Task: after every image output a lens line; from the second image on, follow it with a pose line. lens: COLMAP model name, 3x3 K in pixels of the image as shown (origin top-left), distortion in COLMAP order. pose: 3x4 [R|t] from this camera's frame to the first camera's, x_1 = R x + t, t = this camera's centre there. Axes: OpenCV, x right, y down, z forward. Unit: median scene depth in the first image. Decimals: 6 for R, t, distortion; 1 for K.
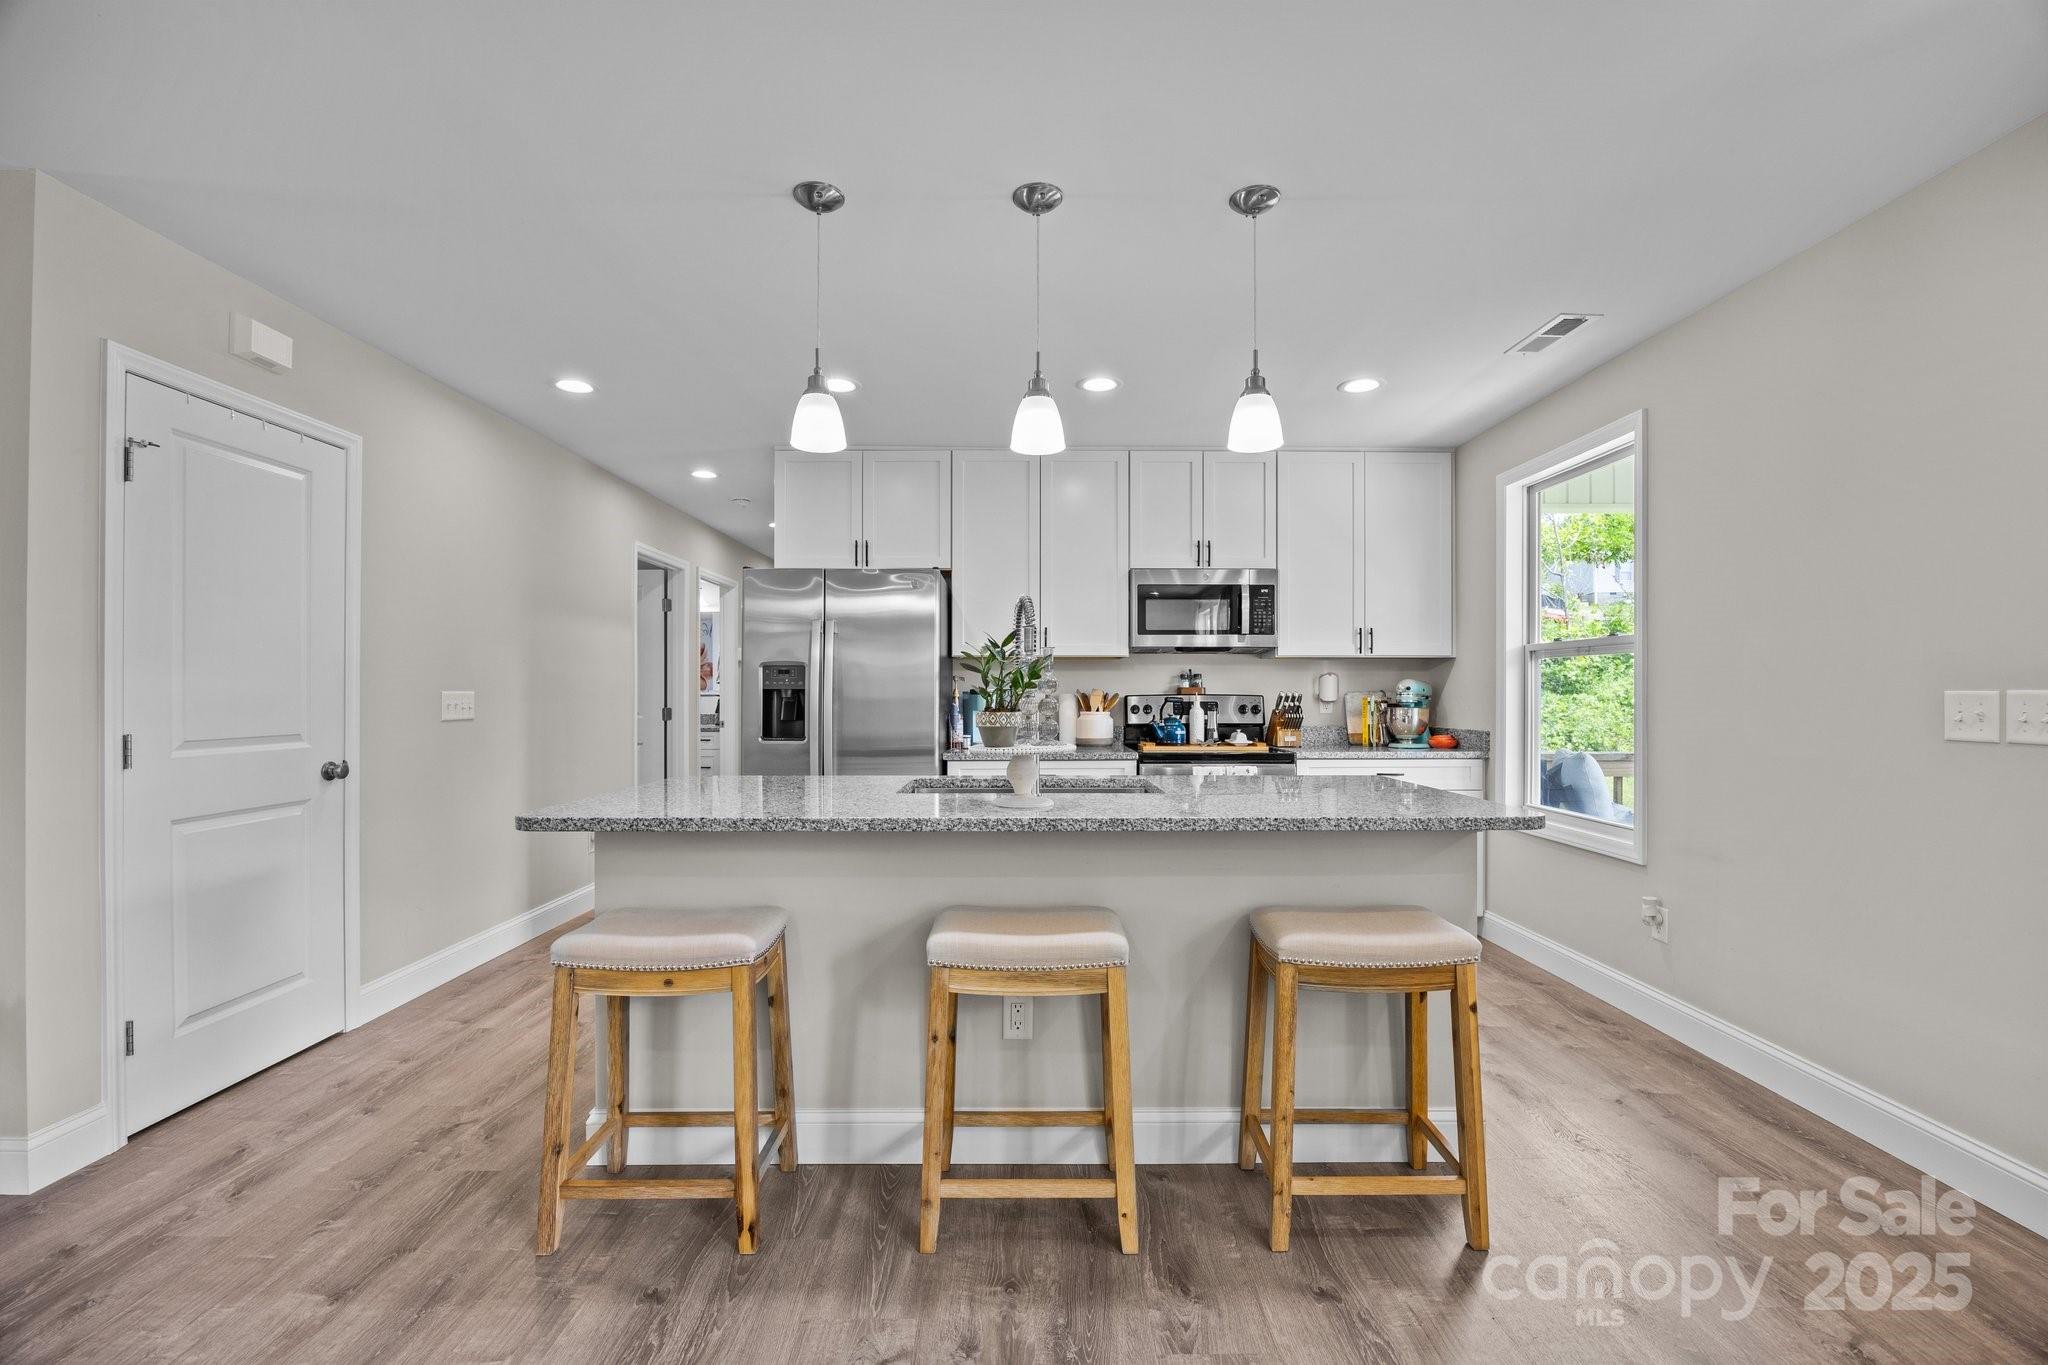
lens RADIAL K [[885.9, 0, 1034.2], [0, 885.9, 691.8], [0, 0, 1]] dist [-0.015214, 0.001203]
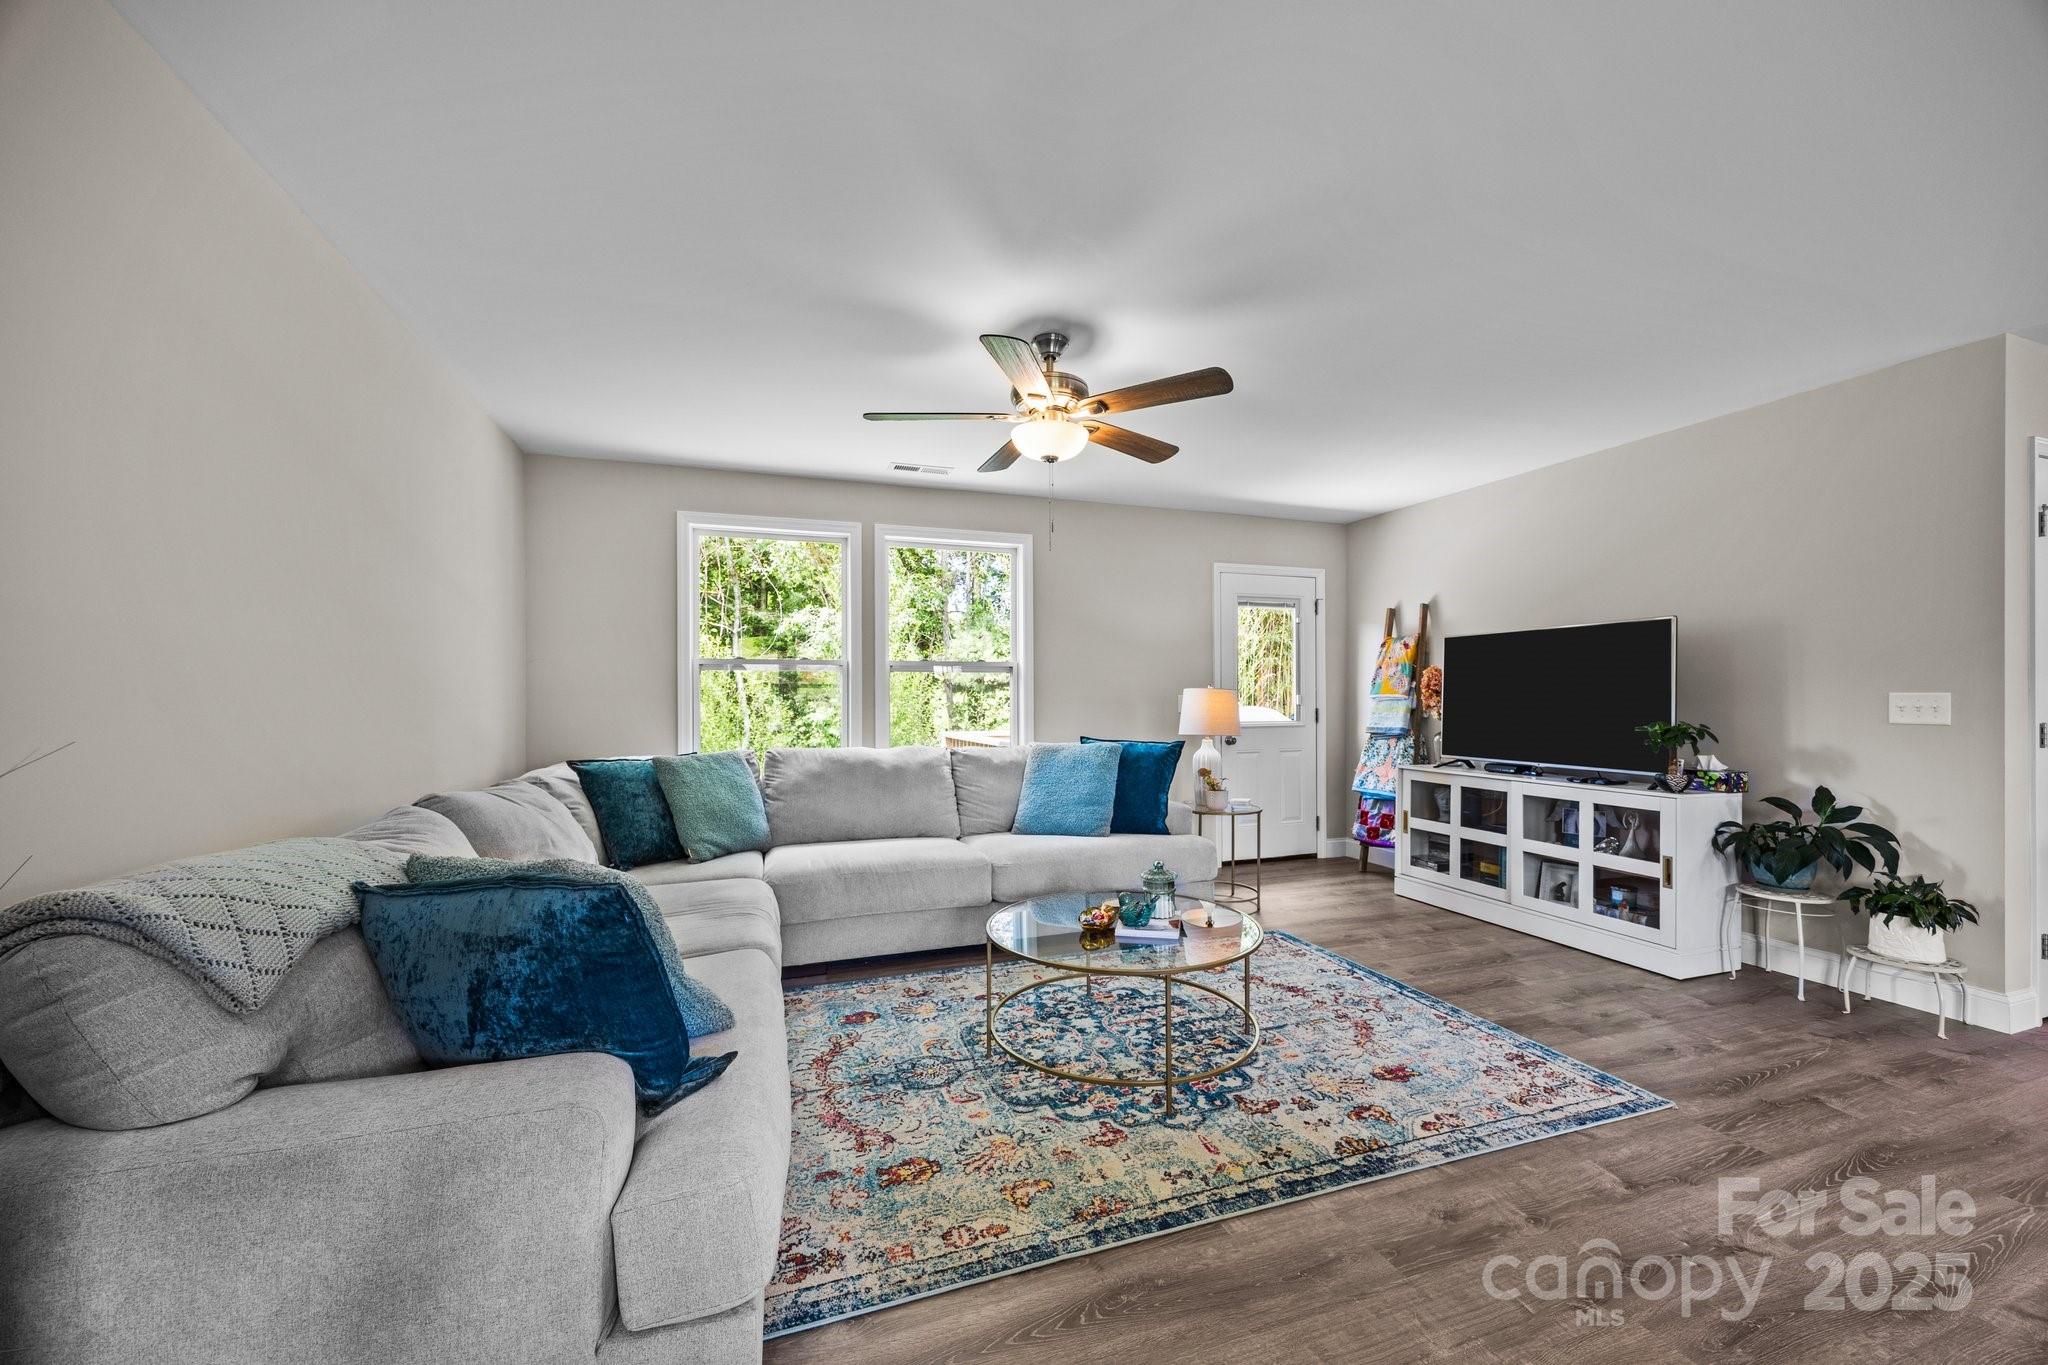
lens RADIAL K [[782.7, 0, 1032.7], [0, 782.7, 732.6], [0, 0, 1]] dist [-0.001360, -0.000016]
pose [[0.333759, 0.045977, -0.941537, -0.225114], [0.001709, 0.998779, 0.049378, -0.000267], [0.942657, -0.018089, 0.333273, -0.465089]]
